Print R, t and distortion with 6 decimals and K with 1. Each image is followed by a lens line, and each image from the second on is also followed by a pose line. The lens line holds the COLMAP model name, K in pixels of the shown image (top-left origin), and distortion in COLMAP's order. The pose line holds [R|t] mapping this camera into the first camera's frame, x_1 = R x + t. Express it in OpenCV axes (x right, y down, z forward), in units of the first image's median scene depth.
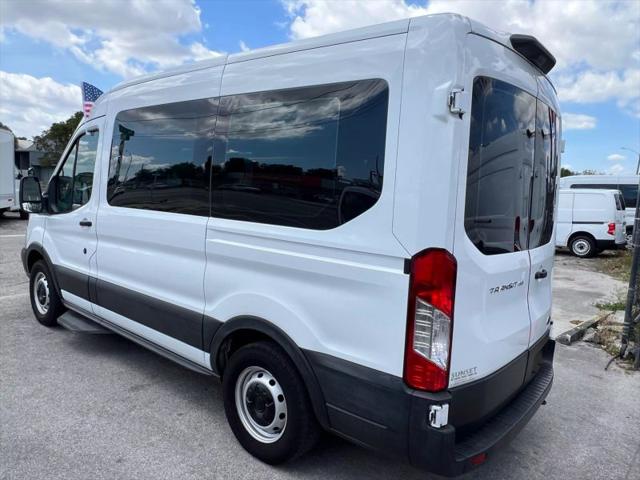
lens RADIAL K [[462.1, 0, 318.8], [0, 462.1, 248.3], [0, 0, 1]] dist [0.001860, -0.001825]
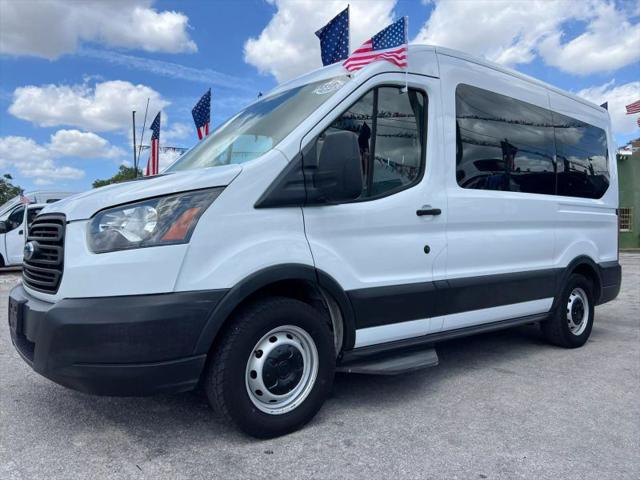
lens RADIAL K [[479.9, 0, 321.7], [0, 479.9, 249.3], [0, 0, 1]] dist [0.057970, -0.054683]
pose [[0.190828, -0.084256, 0.978001, -1.732218], [0.136069, 0.988962, 0.058650, -0.084103], [-0.972147, 0.121883, 0.200186, 1.355915]]
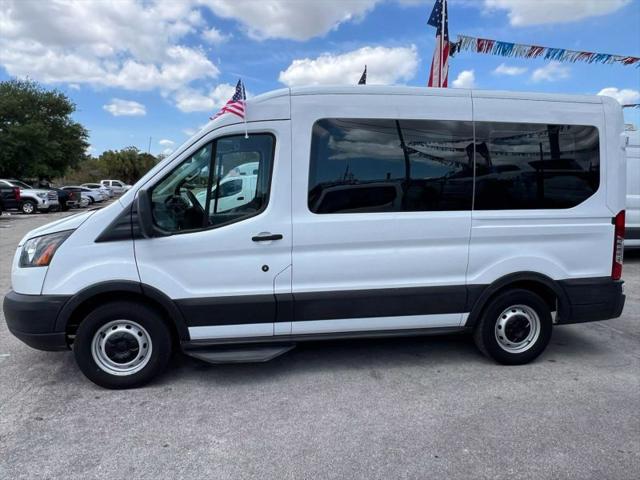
lens RADIAL K [[462.1, 0, 318.8], [0, 462.1, 248.3], [0, 0, 1]] dist [0.001860, -0.001825]
pose [[0.640436, -0.157811, 0.751623, -1.488260], [0.132706, 0.986680, 0.094088, -0.138923], [-0.756459, 0.039488, 0.652847, 0.447430]]
